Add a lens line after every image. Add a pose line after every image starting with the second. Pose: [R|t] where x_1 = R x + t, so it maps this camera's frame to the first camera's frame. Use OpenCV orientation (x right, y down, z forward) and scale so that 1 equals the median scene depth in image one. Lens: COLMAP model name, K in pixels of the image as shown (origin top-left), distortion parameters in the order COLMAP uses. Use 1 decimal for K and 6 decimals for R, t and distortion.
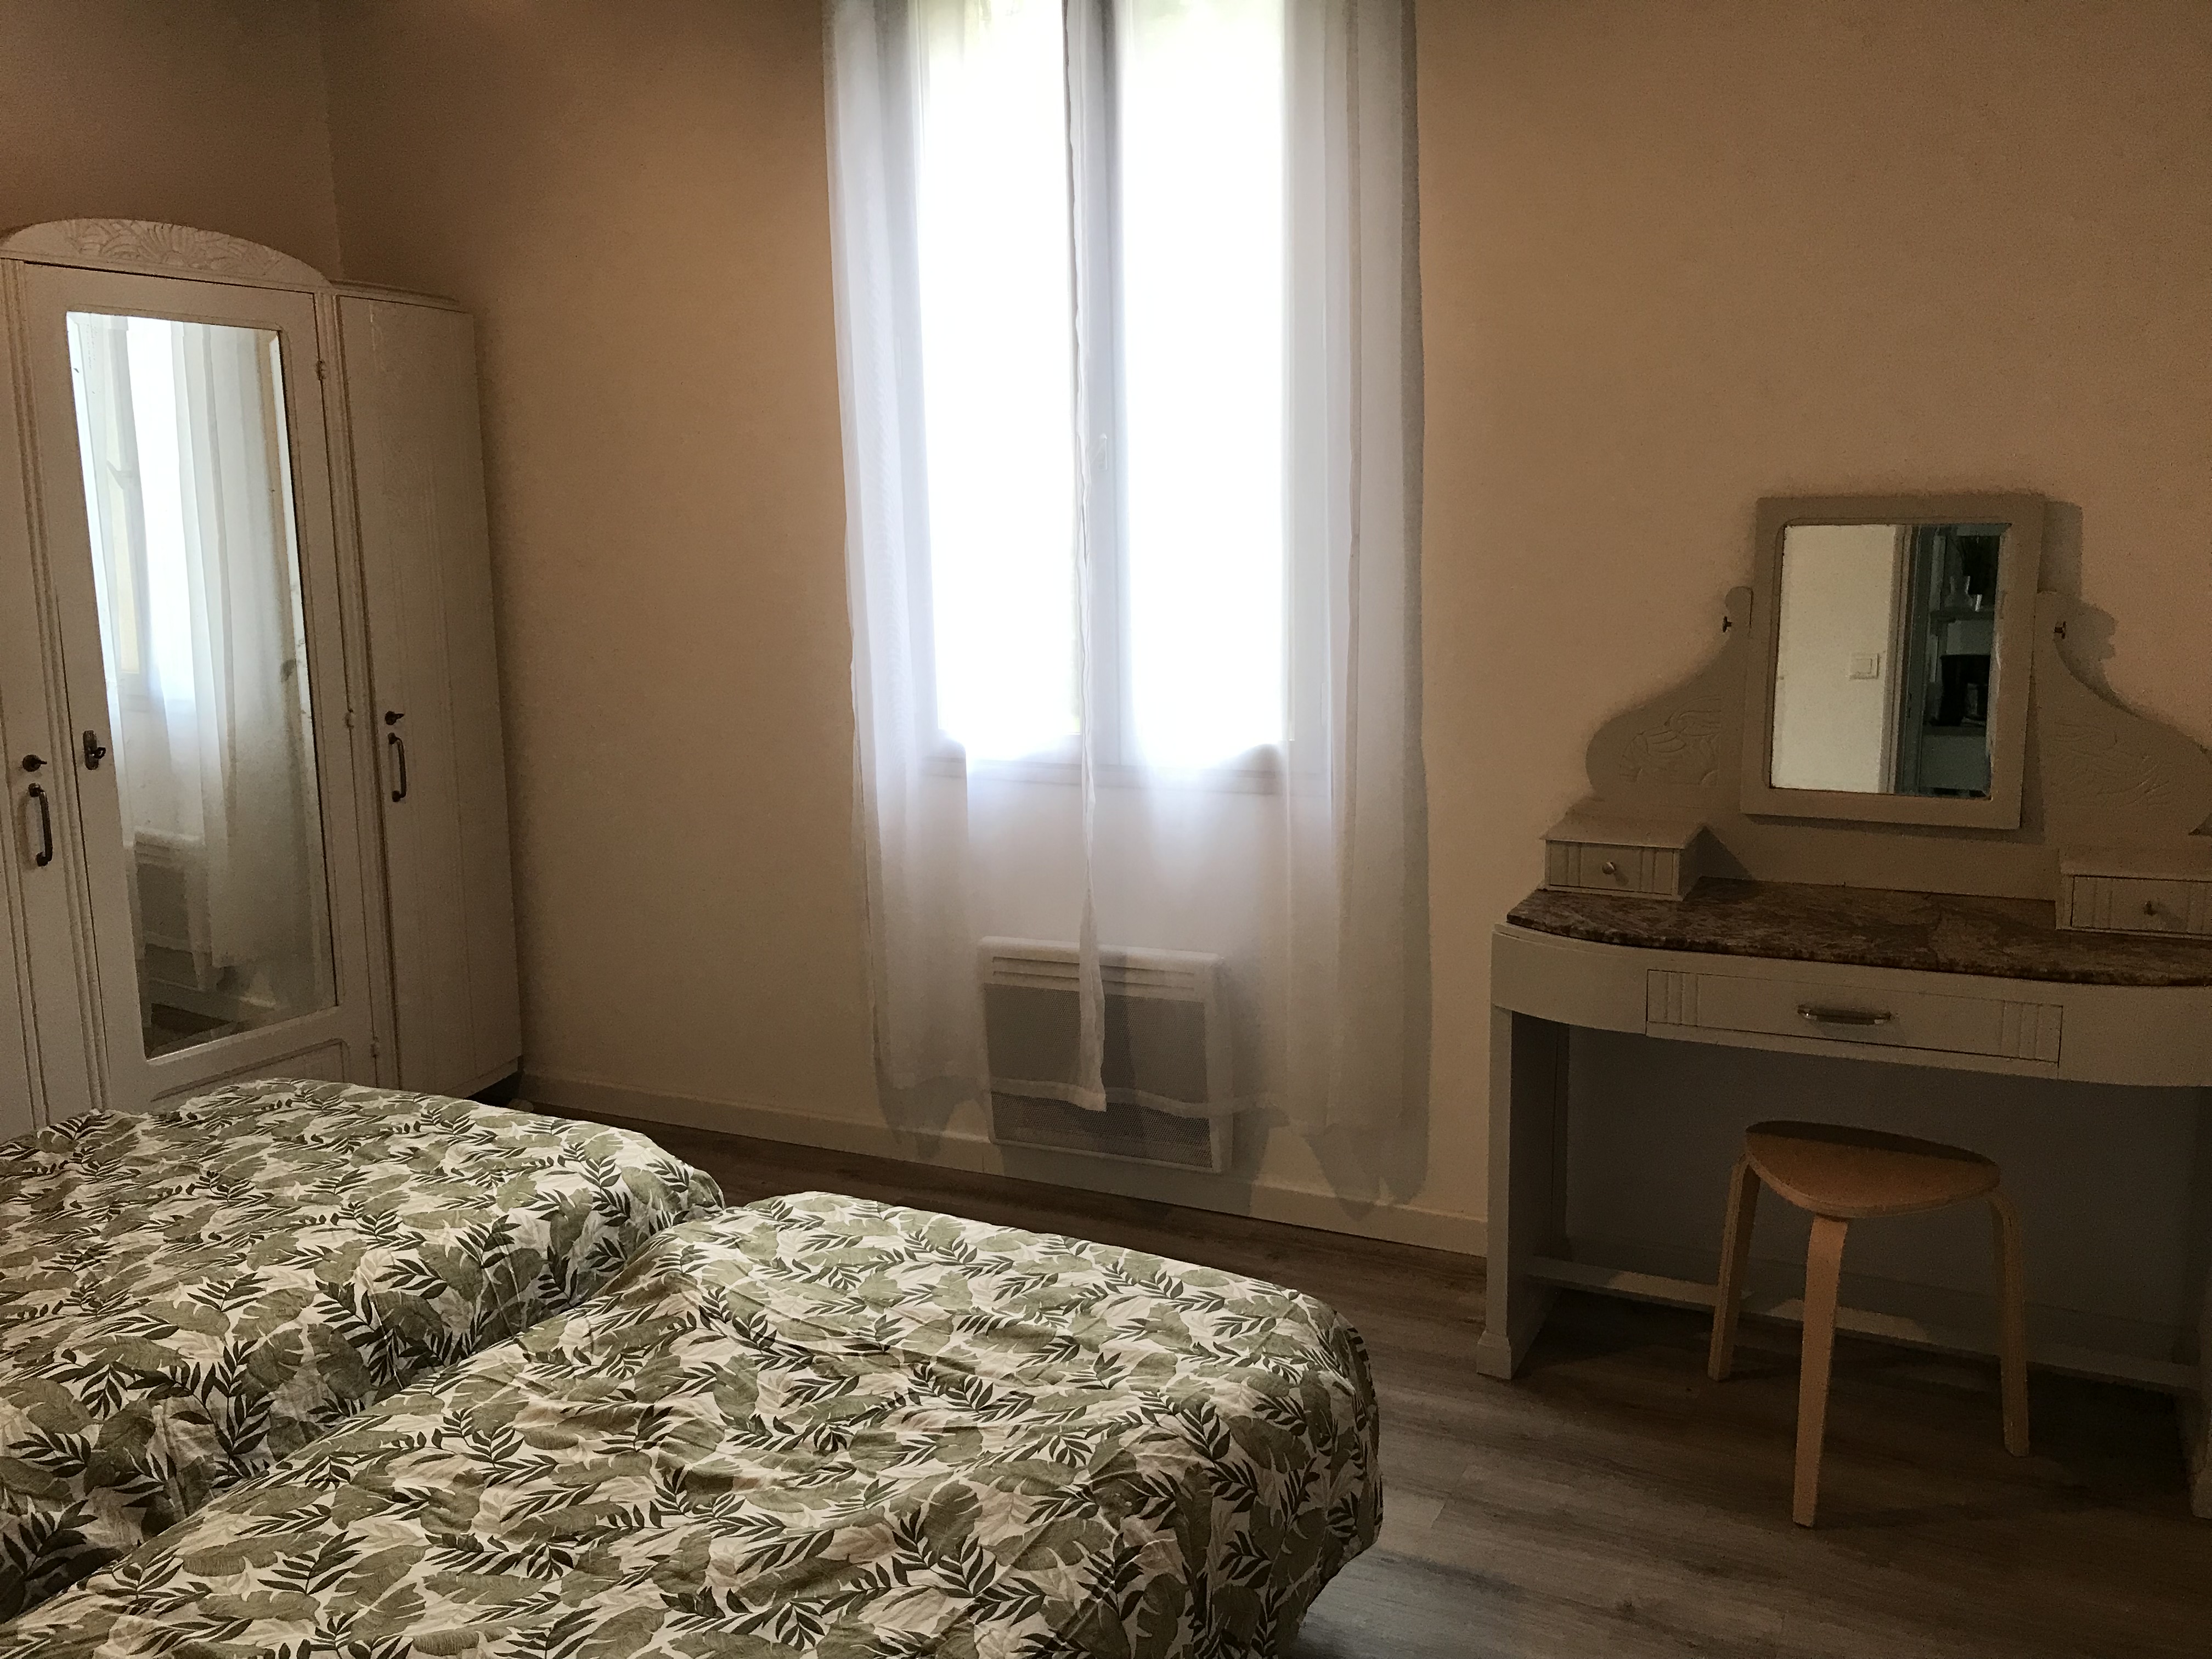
lens RADIAL K [[1823.5, 0, 1106.0], [0, 1823.5, 829.5], [0, 0, 1]] dist [0.001797, 0.089508]
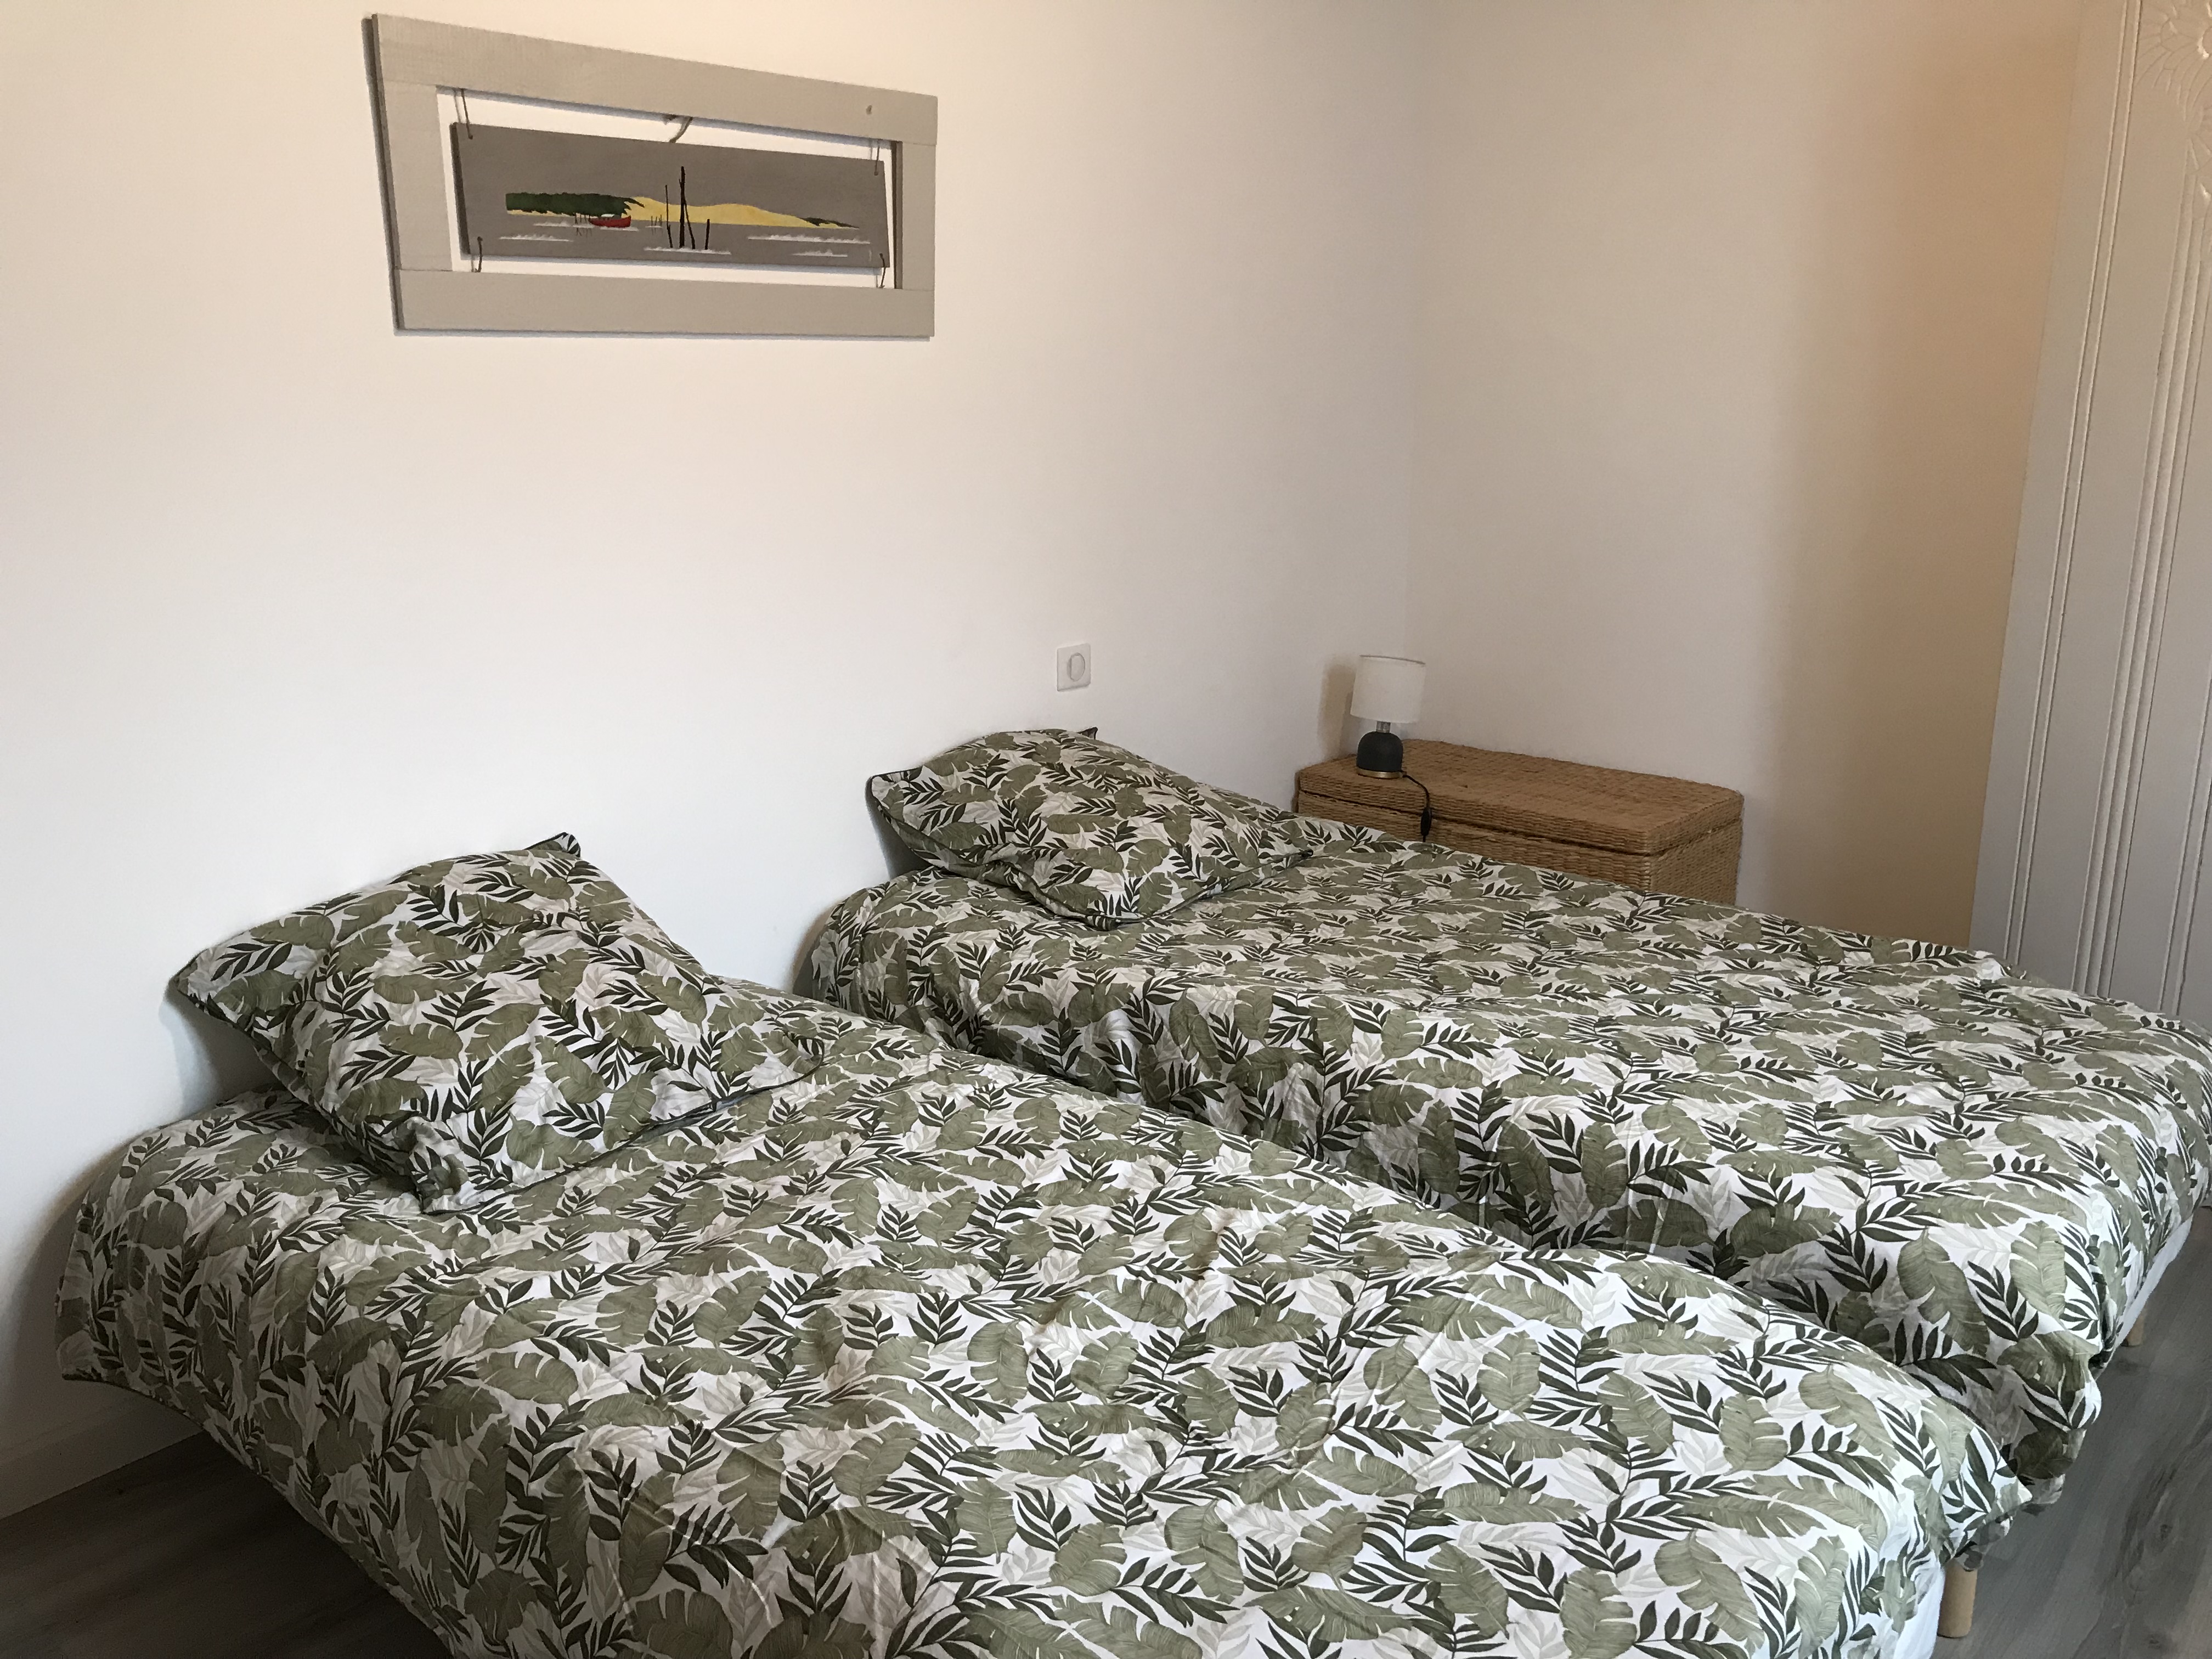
lens RADIAL K [[1854.2, 0, 1106.0], [0, 1854.2, 829.5], [0, 0, 1]] dist [0.002575, -0.004355]
pose [[-0.249988, 0.264266, -0.931488, 0.510437], [-0.161307, 0.937222, 0.309183, -0.152145], [0.954718, 0.227547, -0.191666, 0.959261]]
